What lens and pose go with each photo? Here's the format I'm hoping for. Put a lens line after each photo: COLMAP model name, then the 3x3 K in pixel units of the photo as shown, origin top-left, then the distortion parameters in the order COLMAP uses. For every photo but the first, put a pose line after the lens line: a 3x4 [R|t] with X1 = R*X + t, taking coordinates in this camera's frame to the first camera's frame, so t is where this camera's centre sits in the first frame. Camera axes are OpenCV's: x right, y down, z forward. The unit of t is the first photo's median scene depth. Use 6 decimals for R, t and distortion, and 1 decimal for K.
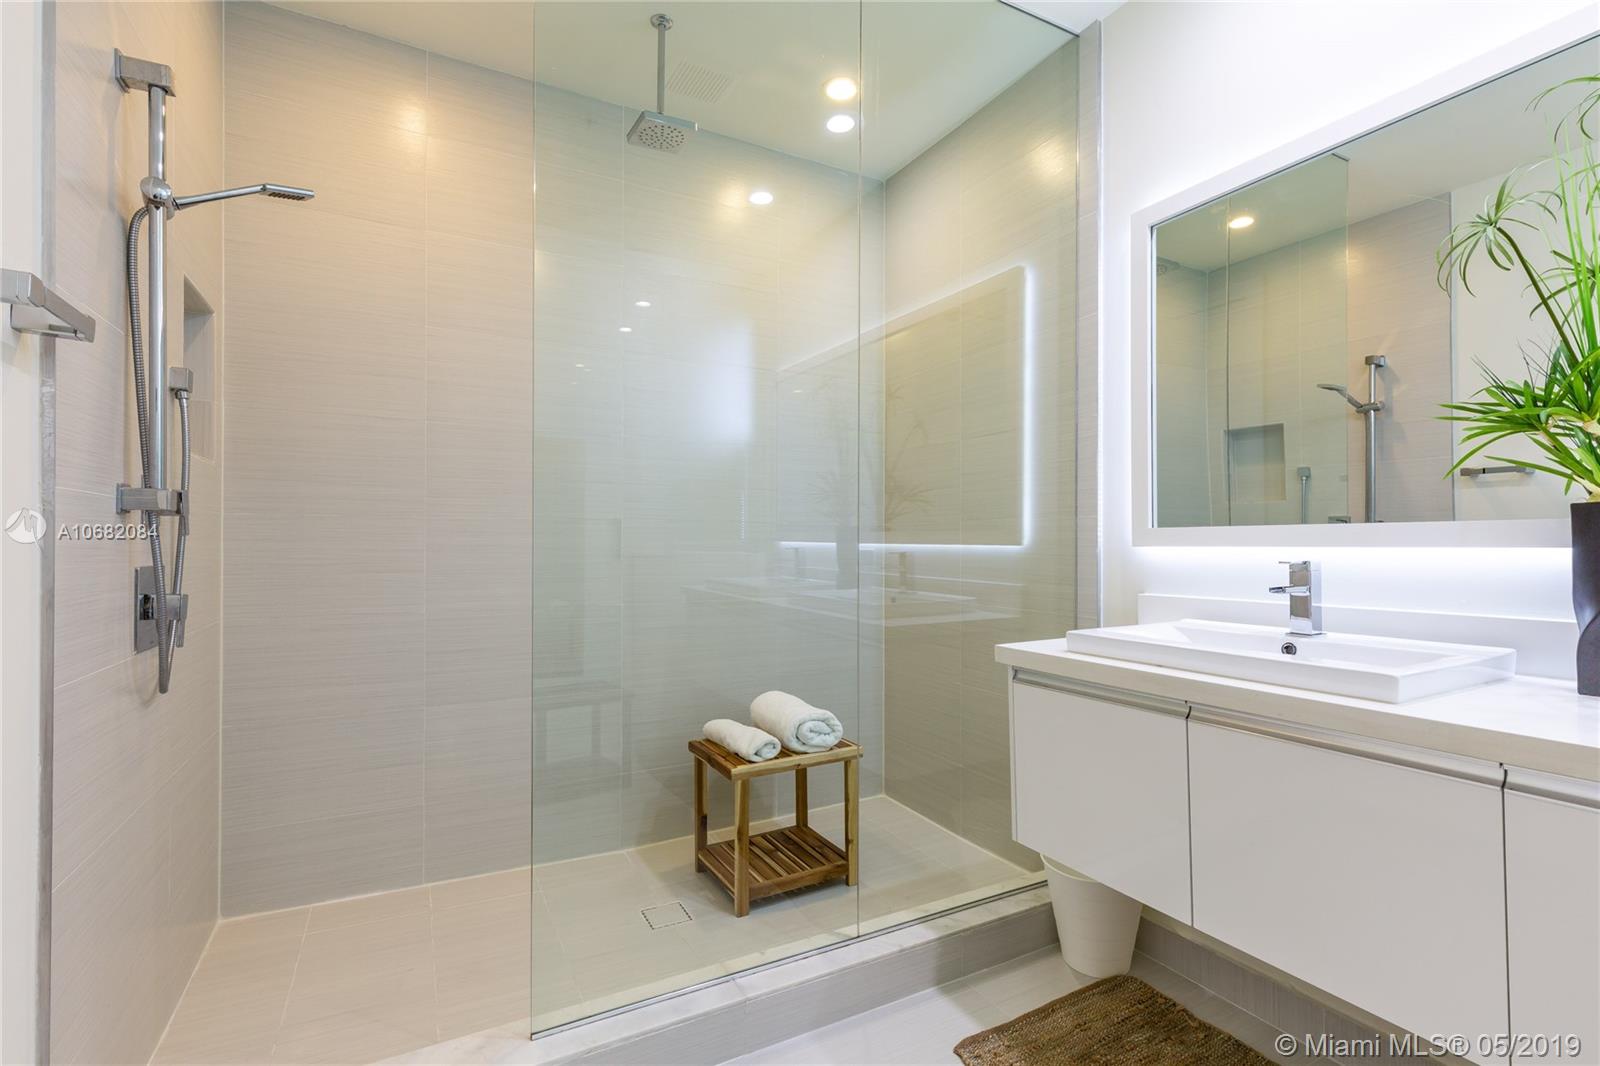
lens RADIAL K [[720.1, 0, 797.5], [0, 720.1, 539.7], [0, 0, 1]] dist [0.004295, -0.000176]
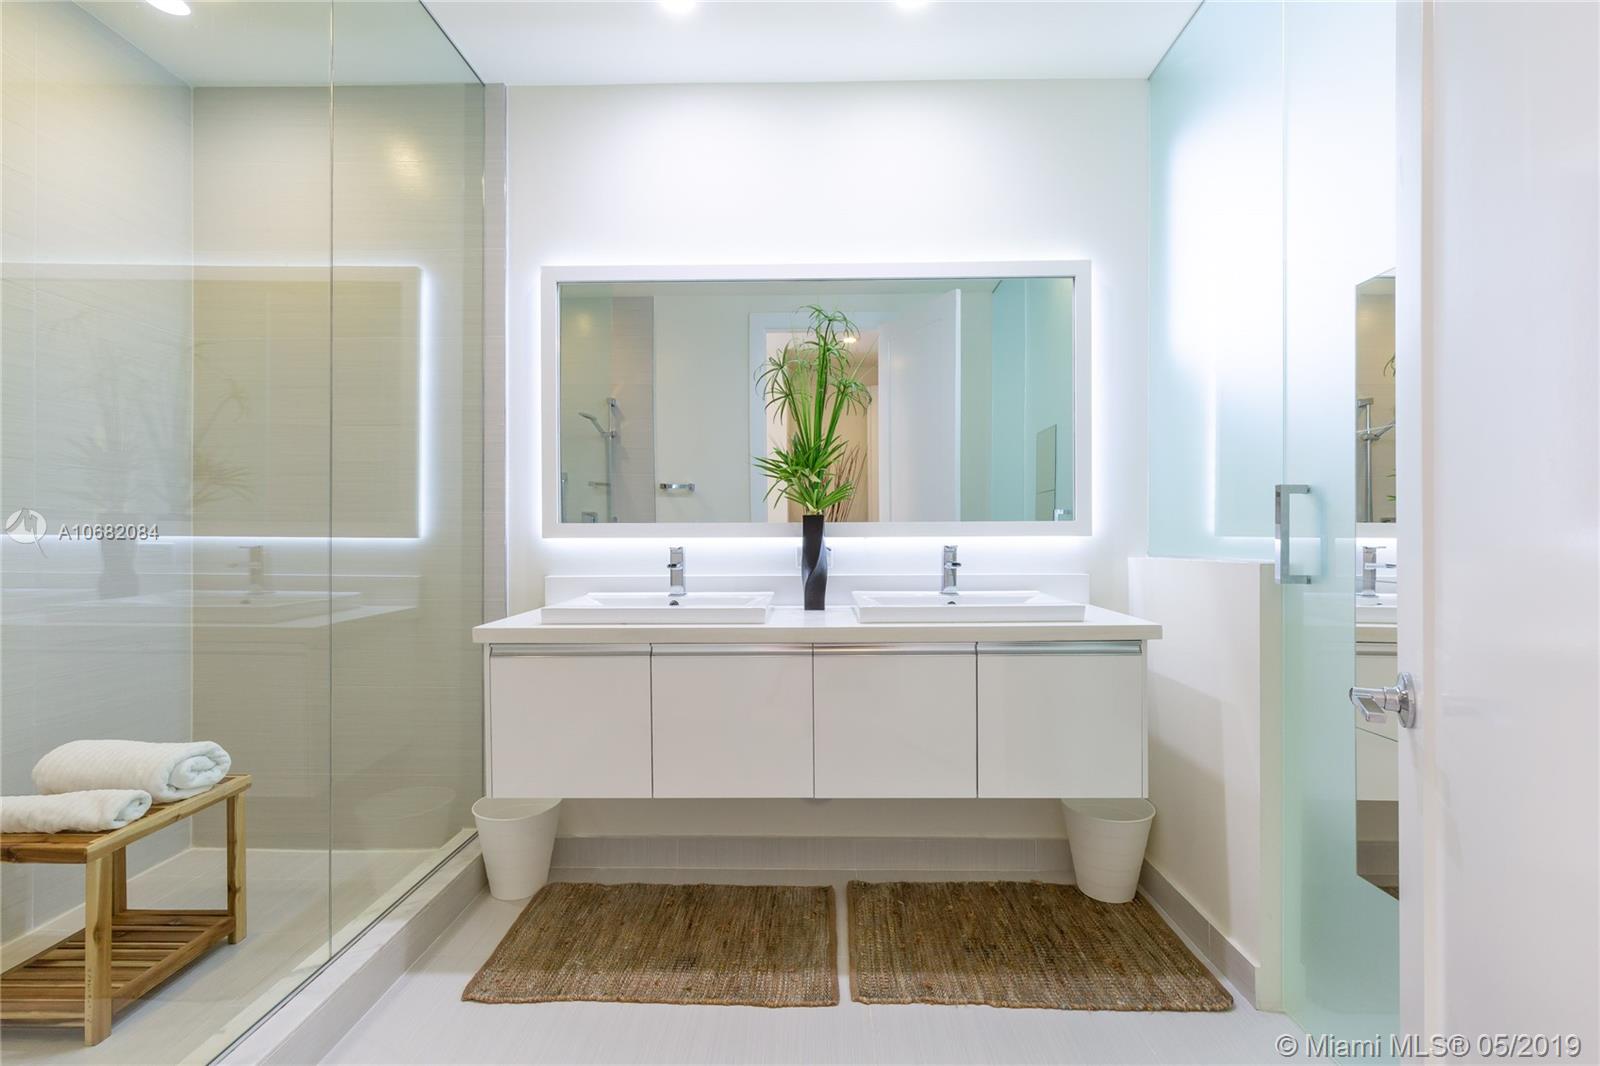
lens RADIAL K [[726.1, 0, 800.0], [0, 726.1, 533.0], [0, 0, 1]] dist [0.001613, 0.000001]
pose [[0.494904, -0.000742, 0.868947, -0.352613], [-0.002301, 0.999995, 0.002165, -0.002755], [-0.868945, -0.003071, 0.494900, 0.008498]]
